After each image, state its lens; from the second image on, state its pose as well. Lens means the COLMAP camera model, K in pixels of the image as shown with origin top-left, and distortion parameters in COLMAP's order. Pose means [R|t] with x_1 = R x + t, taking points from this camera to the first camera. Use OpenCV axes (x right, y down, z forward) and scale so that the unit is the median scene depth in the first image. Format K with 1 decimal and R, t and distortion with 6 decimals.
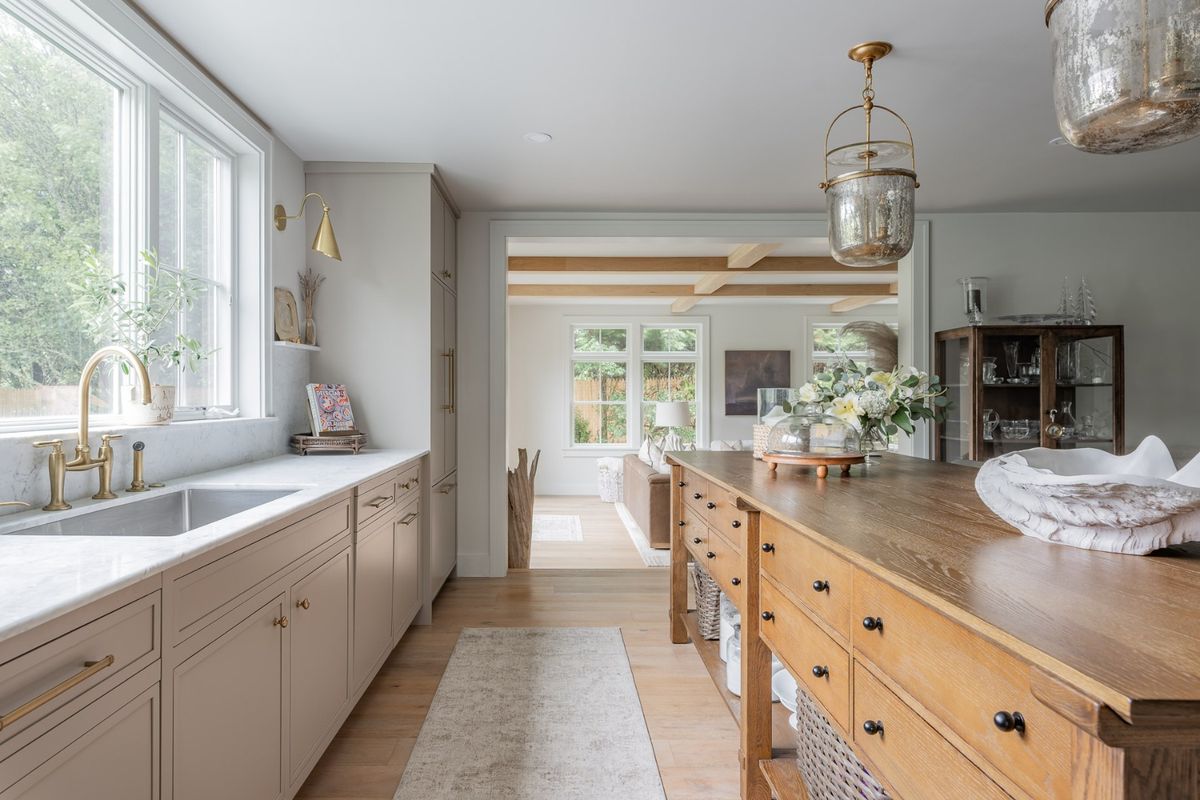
lens RADIAL K [[691.7, 0, 587.0], [0, 691.7, 396.1], [0, 0, 1]] dist [-0.003435, 0.001608]
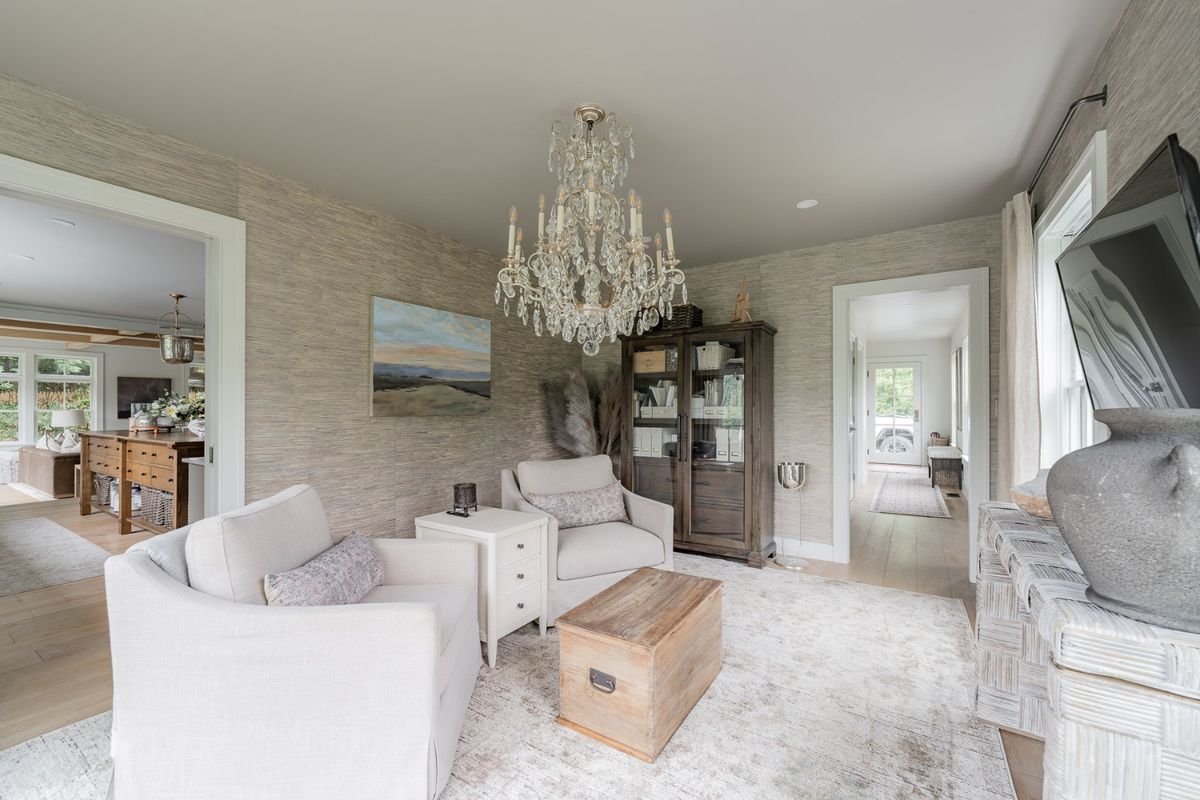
lens RADIAL K [[489.8, 0, 599.3], [0, 489.8, 405.3], [0, 0, 1]] dist [-0.004324, -0.000408]
pose [[0.563878, 0.004522, 0.825846, -0.092943], [-0.002546, 0.999990, -0.003737, -0.000788], [-0.825854, 0.000005, 0.563884, -0.504215]]
